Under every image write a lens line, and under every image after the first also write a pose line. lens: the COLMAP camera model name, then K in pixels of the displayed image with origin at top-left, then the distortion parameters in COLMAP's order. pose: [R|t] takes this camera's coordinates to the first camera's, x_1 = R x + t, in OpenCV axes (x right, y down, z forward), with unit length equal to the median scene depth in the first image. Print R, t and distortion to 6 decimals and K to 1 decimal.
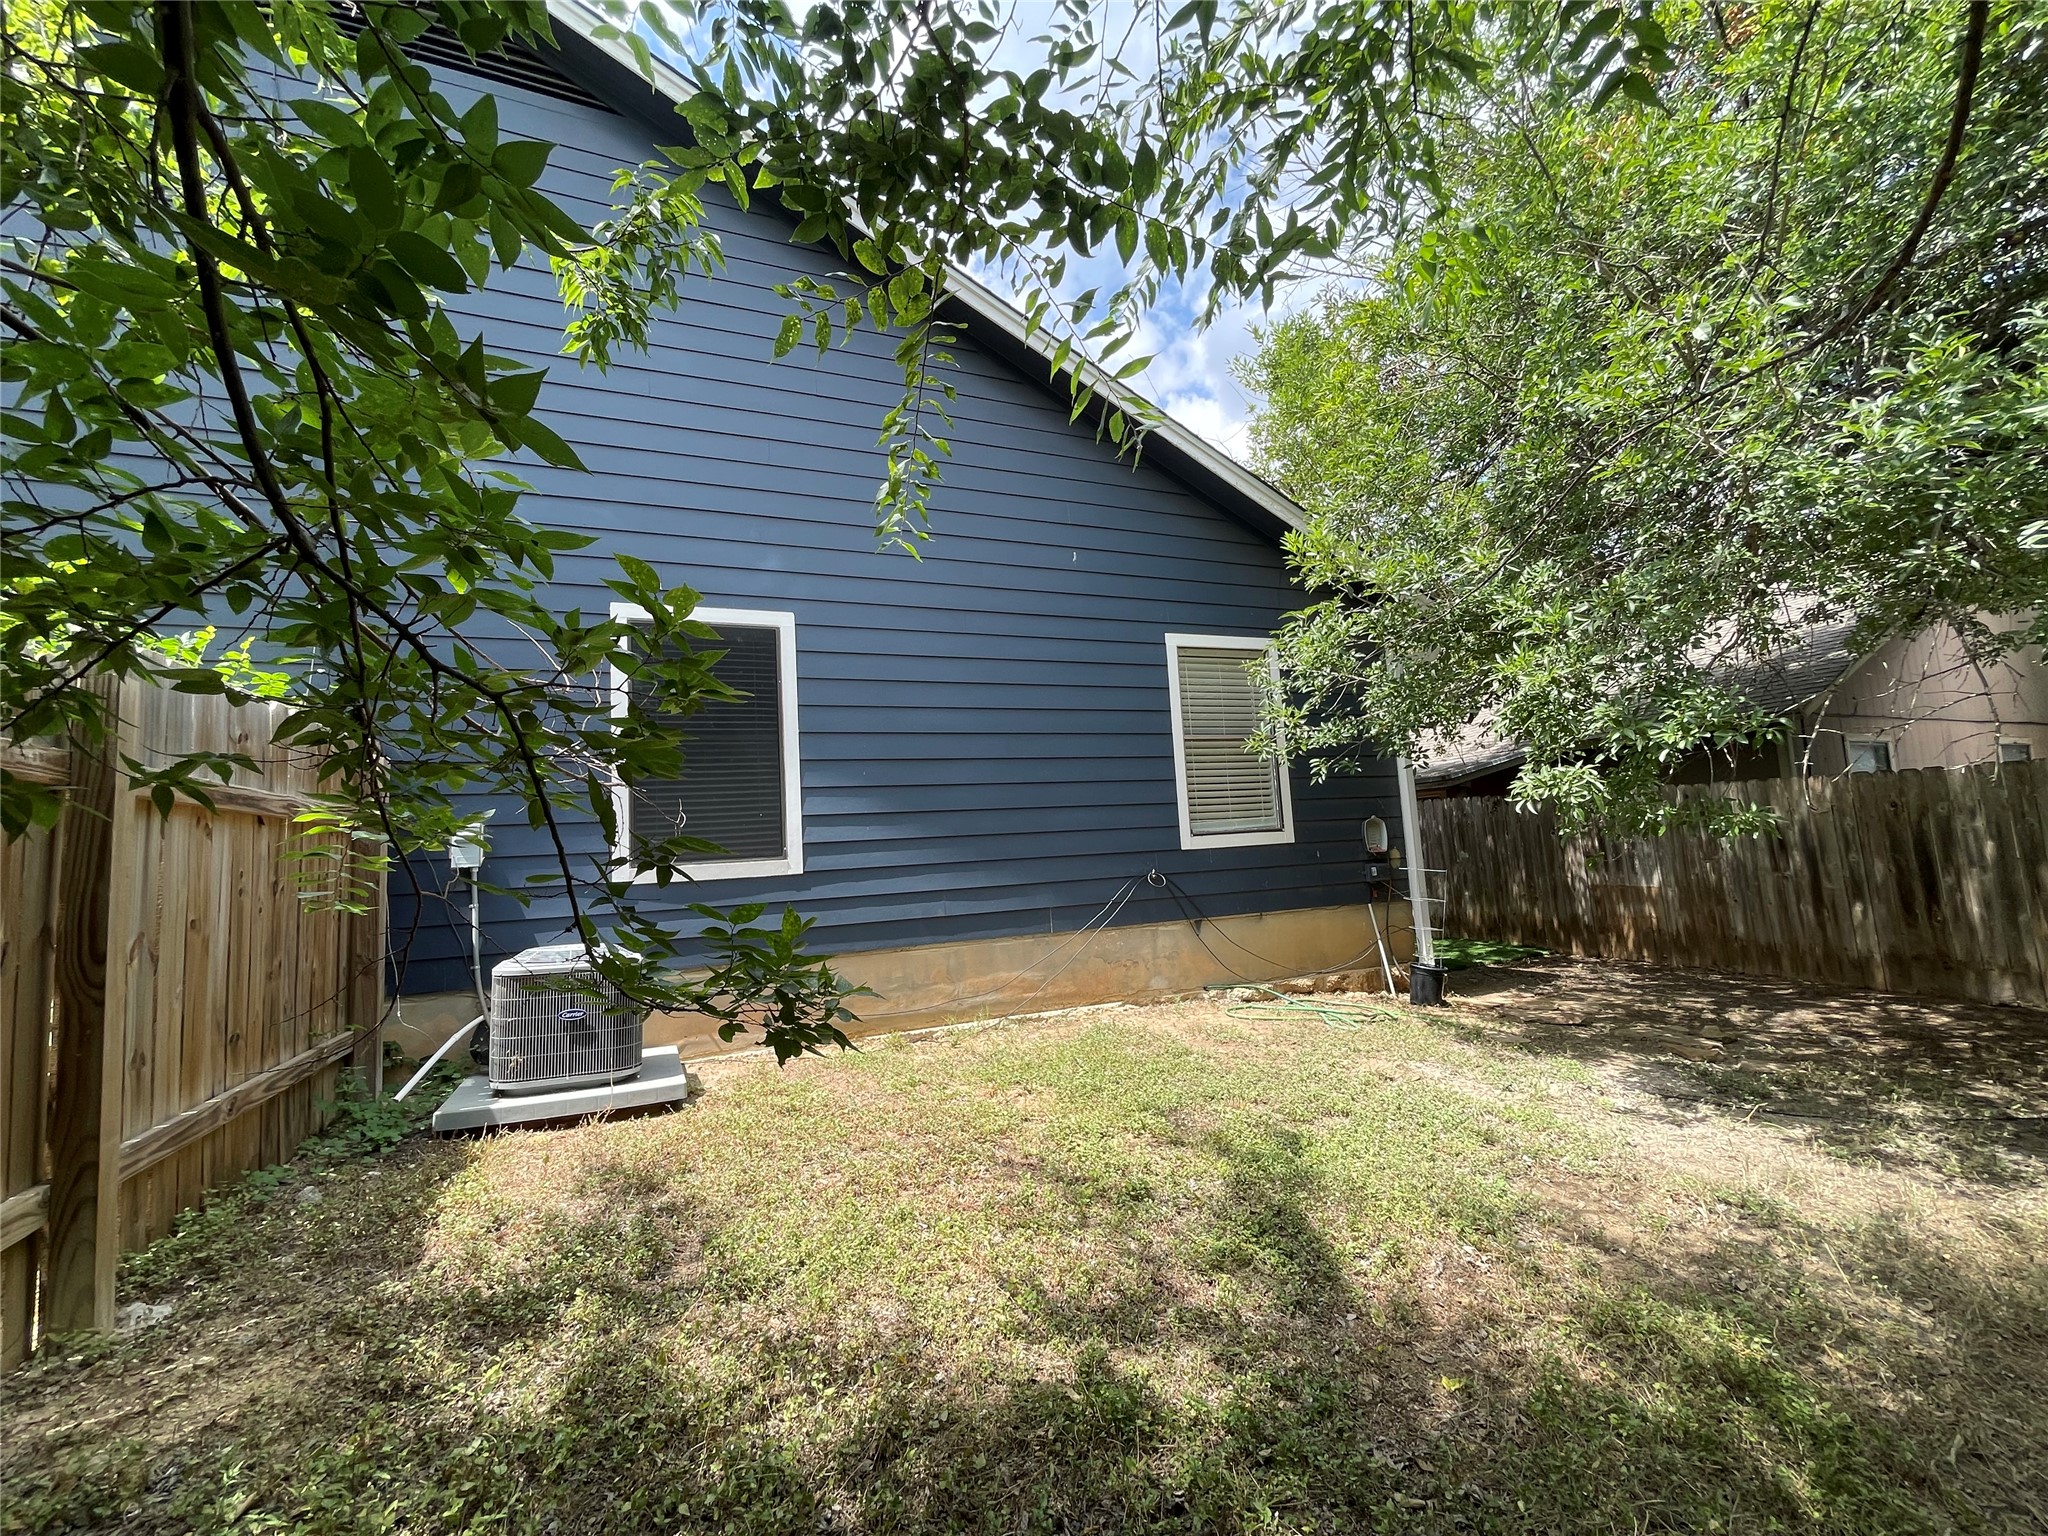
lens RADIAL K [[829.4, 0, 1019.4], [0, 829.4, 769.9], [0, 0, 1]] dist [-0.002282, 0.003251]
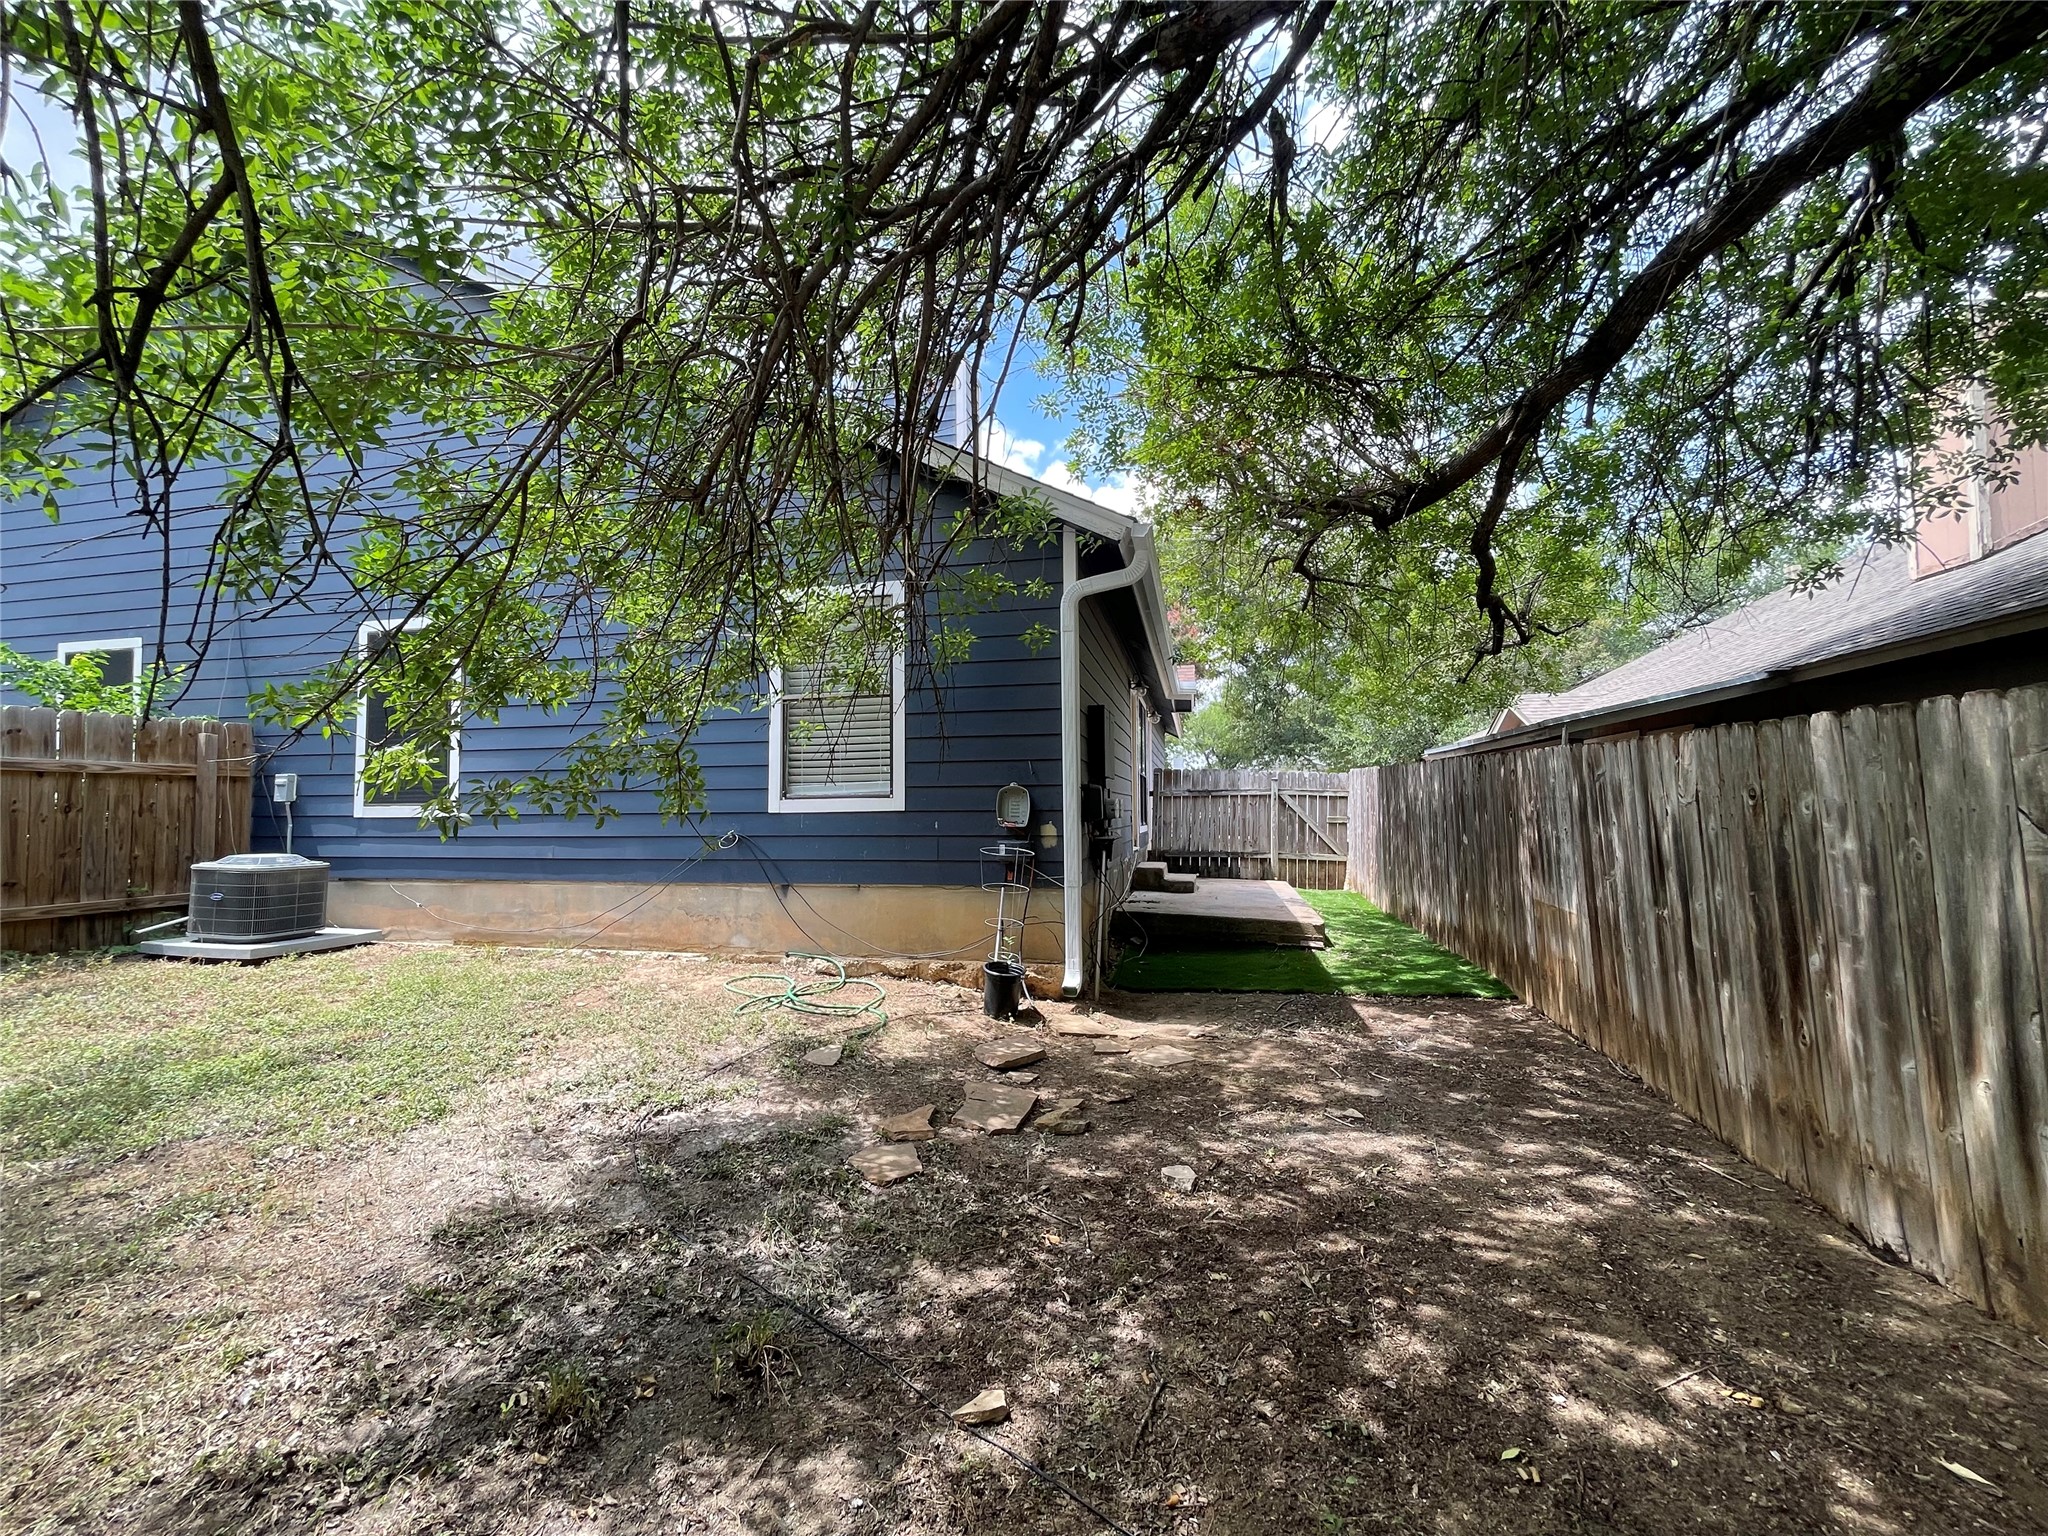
lens RADIAL K [[829.4, 0, 1013.0], [0, 829.4, 779.4], [0, 0, 1]] dist [-0.002282, 0.003251]
pose [[0.814333, 0.026550, -0.579790, 1.003858], [0.024547, 0.996484, 0.080108, -0.015279], [0.579879, -0.079467, 0.810818, 0.370356]]
